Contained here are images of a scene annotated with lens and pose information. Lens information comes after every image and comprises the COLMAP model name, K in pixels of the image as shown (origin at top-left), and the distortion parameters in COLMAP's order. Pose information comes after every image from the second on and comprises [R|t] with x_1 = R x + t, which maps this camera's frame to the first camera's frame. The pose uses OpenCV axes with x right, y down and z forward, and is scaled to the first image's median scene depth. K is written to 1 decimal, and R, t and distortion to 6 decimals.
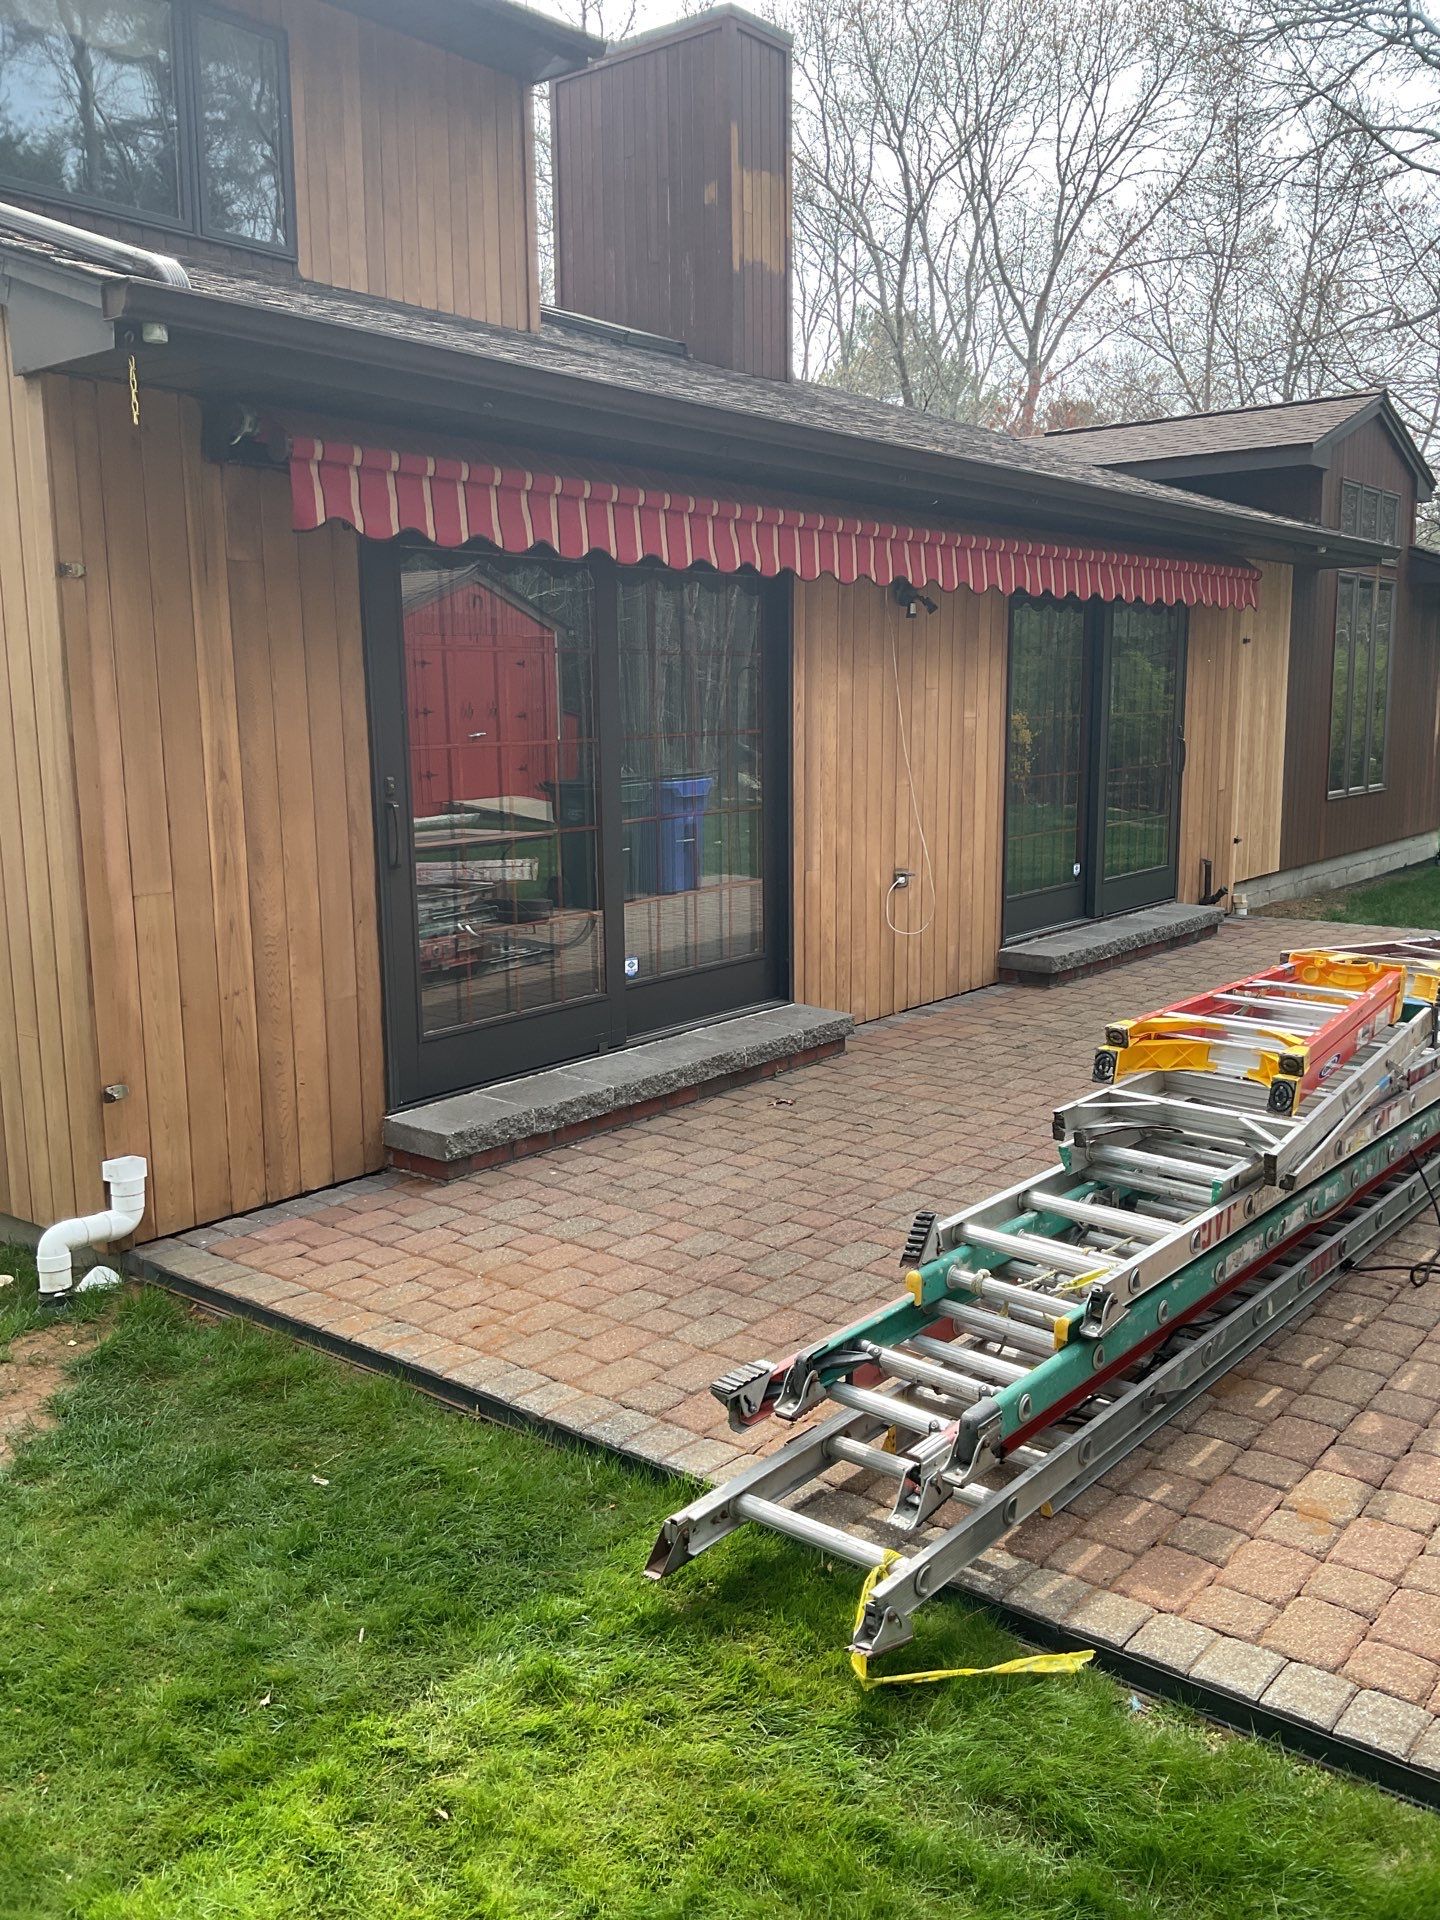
lens RADIAL K [[1579.5, 0, 720.8], [0, 1579.5, 955.7], [0, 0, 1]] dist [0.124802, -0.245966]
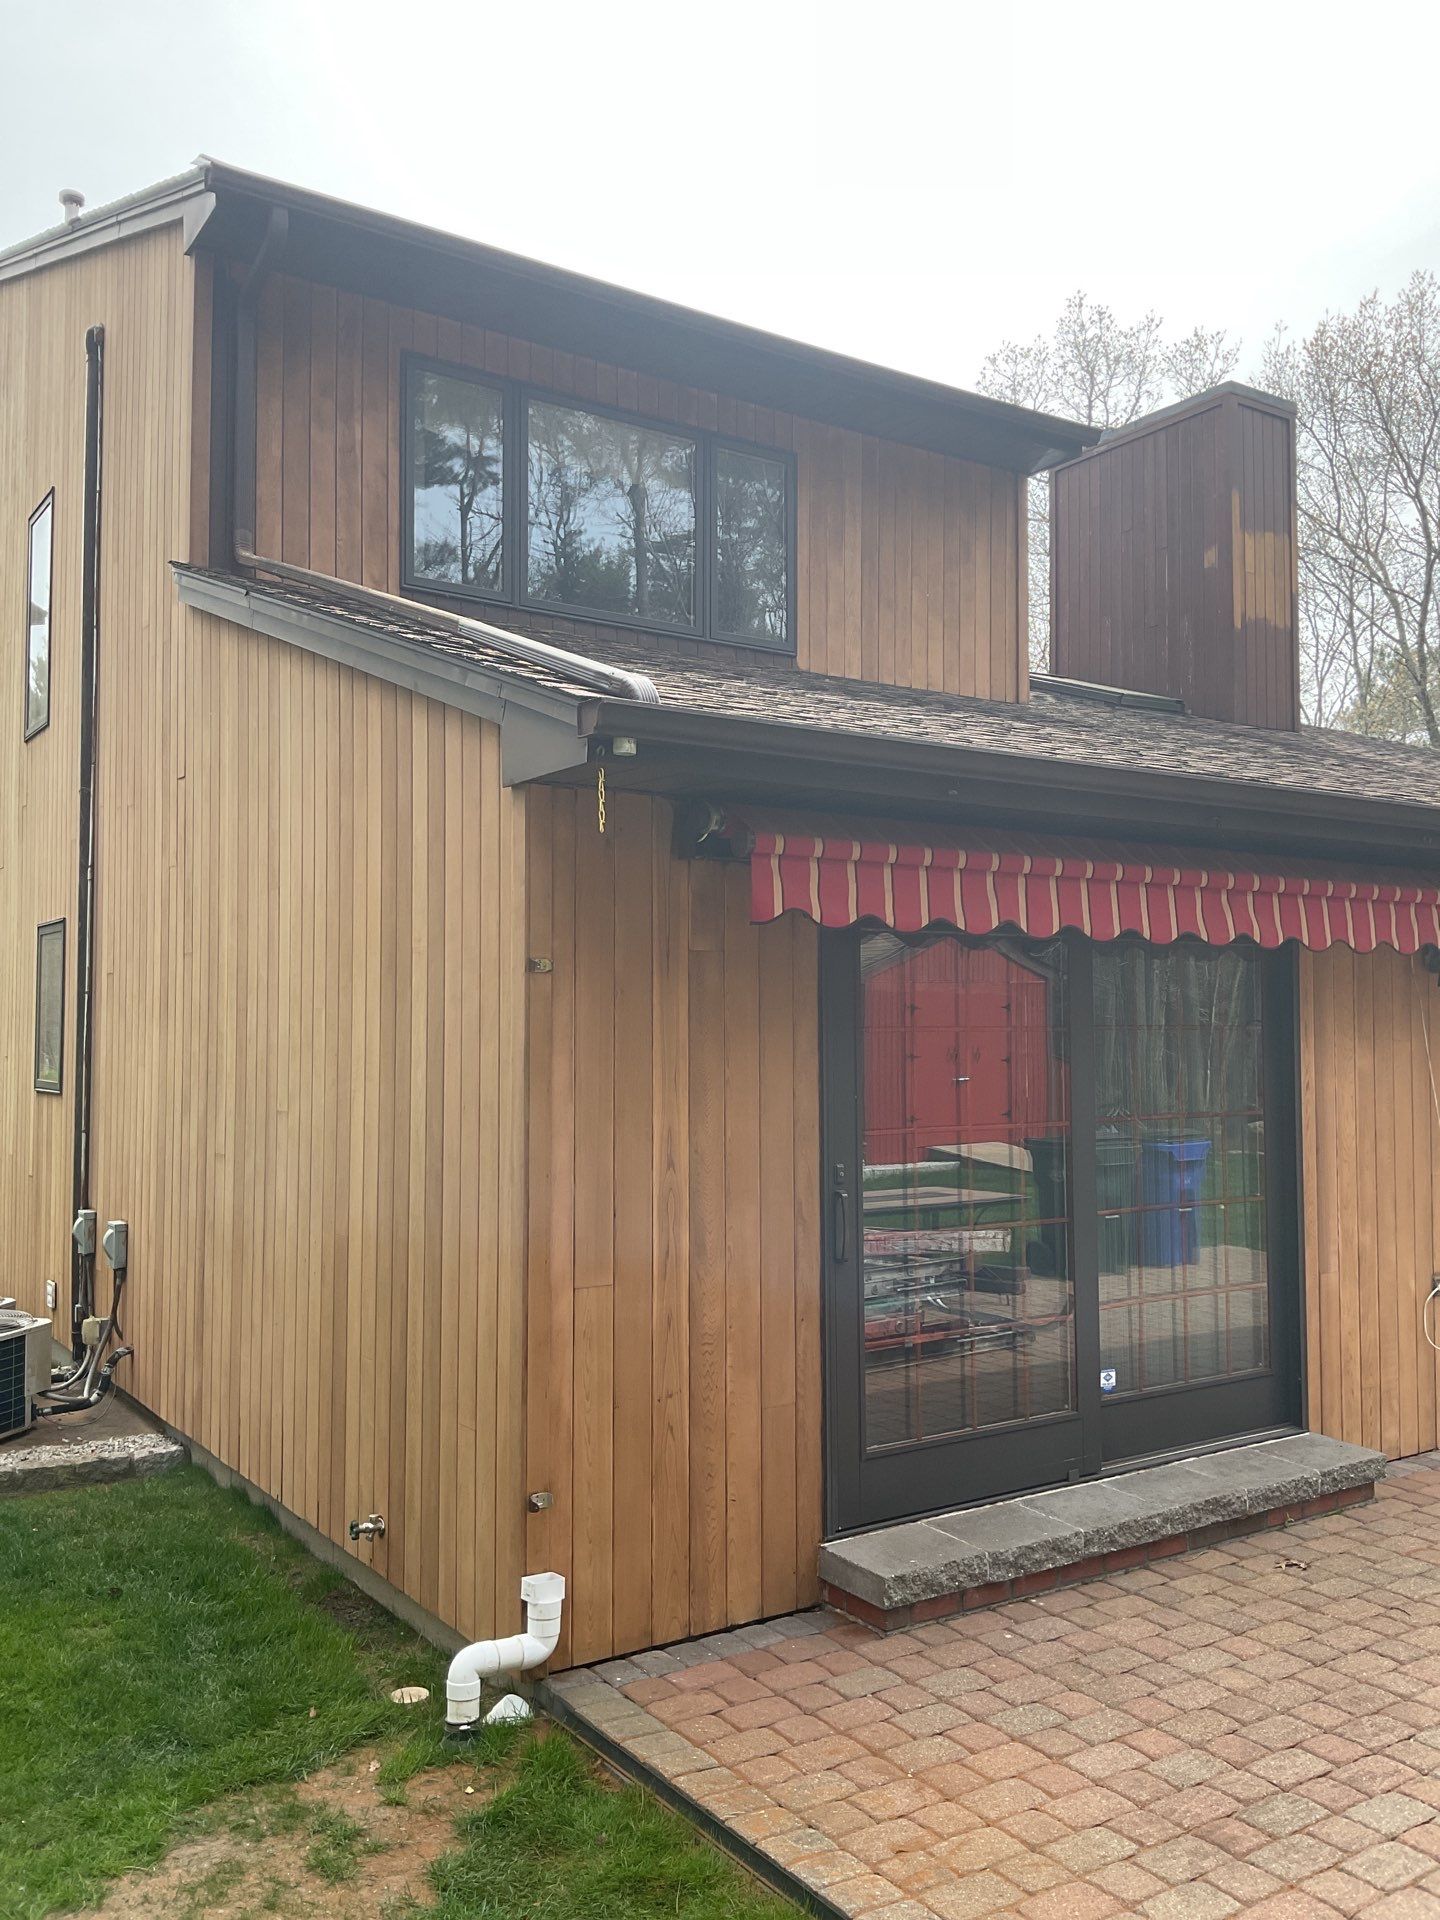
lens RADIAL K [[1579.5, 0, 720.8], [0, 1579.5, 955.7], [0, 0, 1]] dist [0.124802, -0.245966]
pose [[0.952720, -0.004215, -0.303822, 0.010934], [-0.058443, 0.978692, -0.196842, -0.041965], [0.298178, 0.205291, 0.932172, 0.068160]]
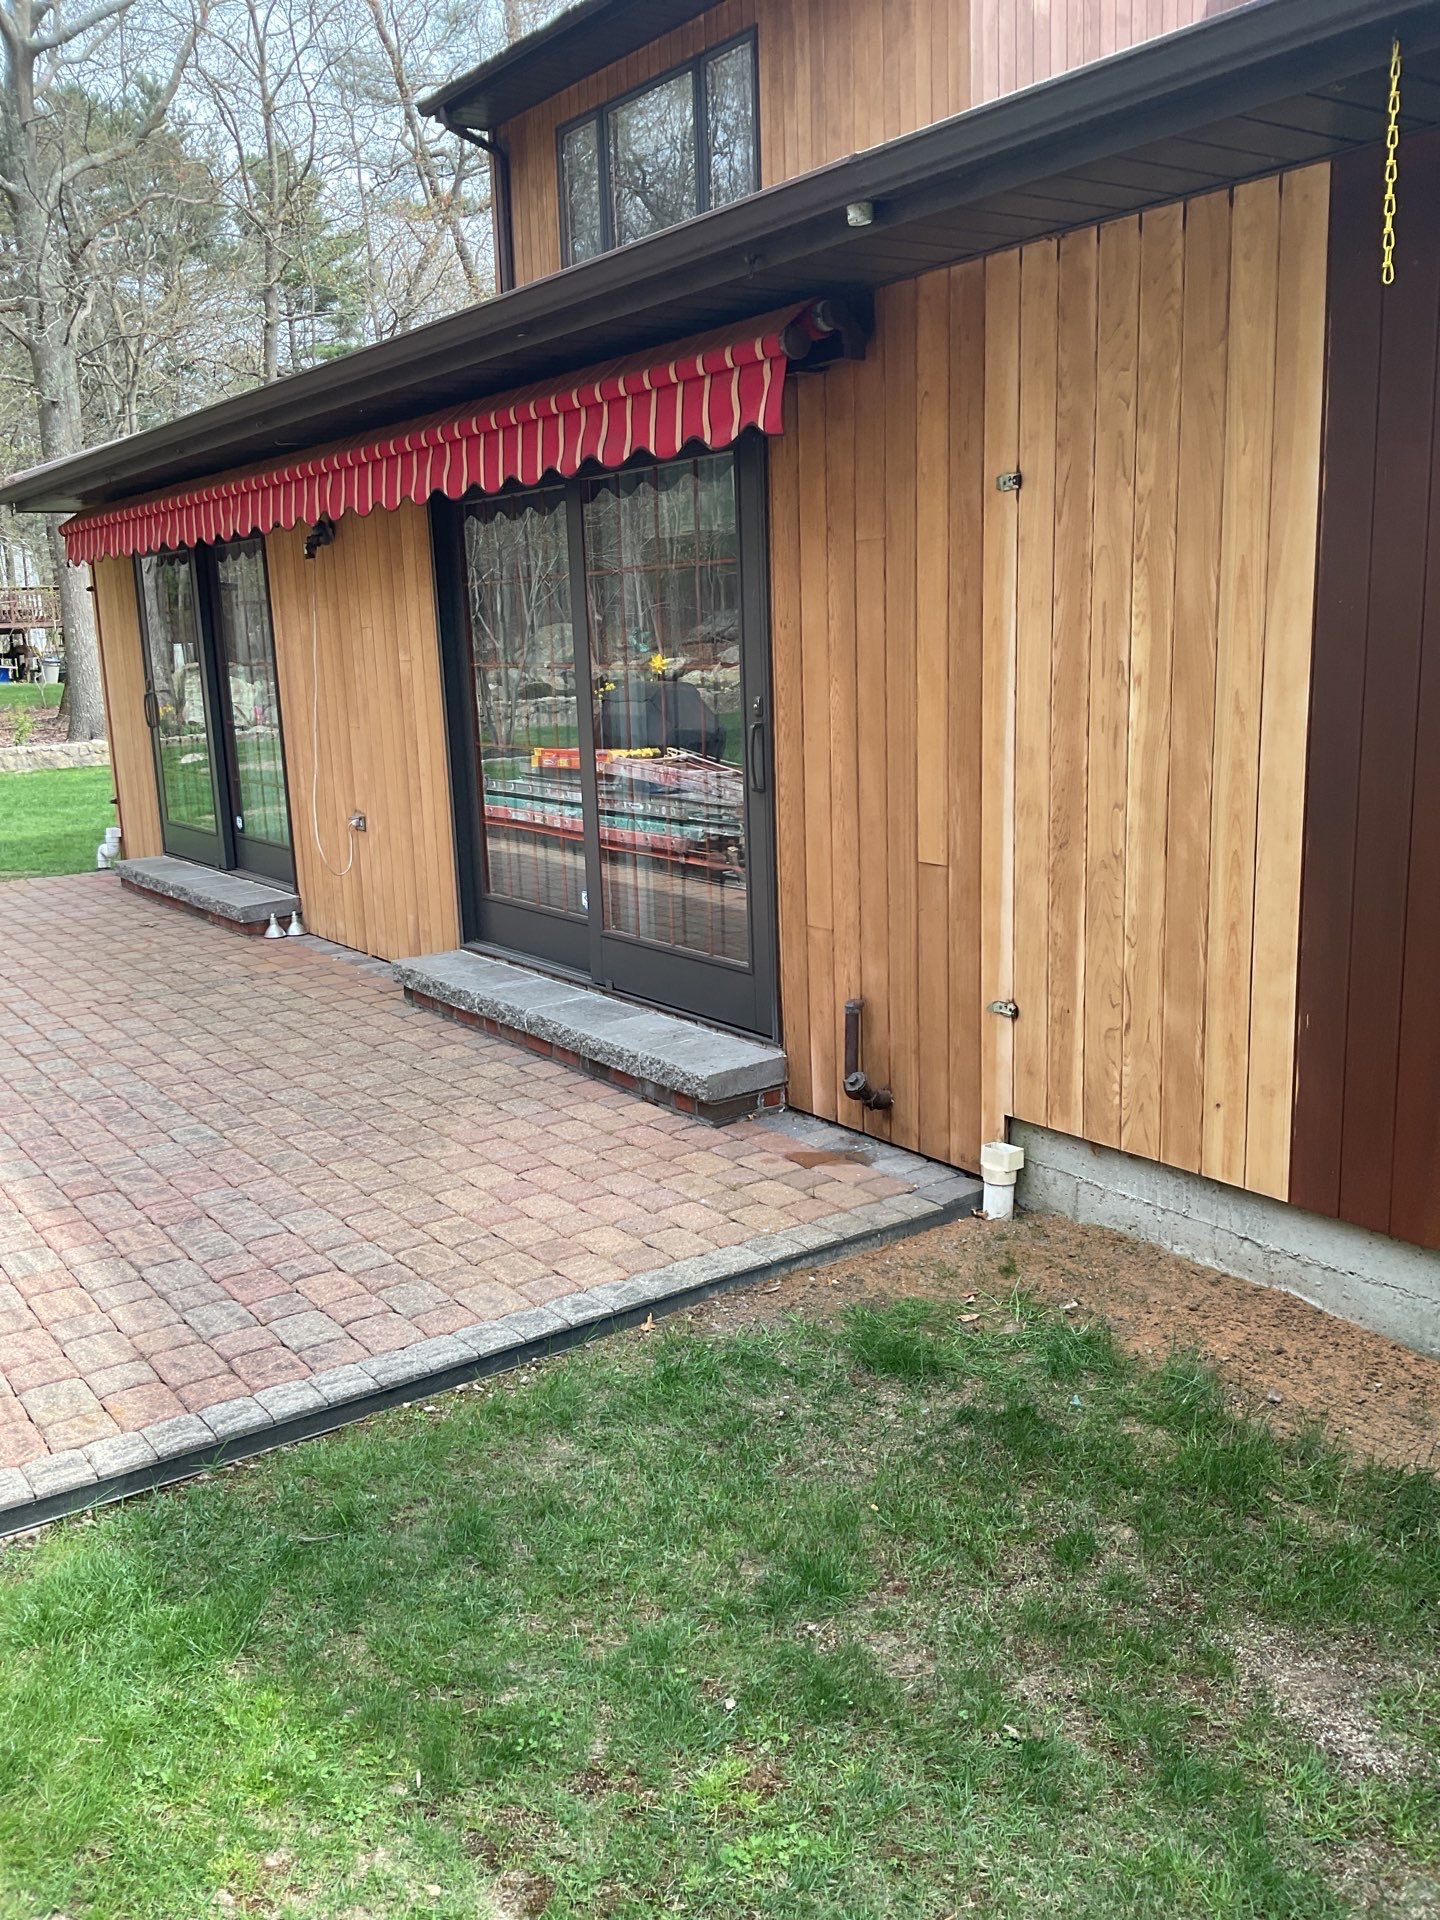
lens RADIAL K [[1579.5, 0, 720.8], [0, 1579.5, 955.7], [0, 0, 1]] dist [0.124802, -0.245966]
pose [[-0.274266, 0.213353, -0.937688, 1.427857], [-0.123609, 0.959168, 0.254395, -0.354684], [0.953677, 0.185679, -0.236695, 2.087897]]
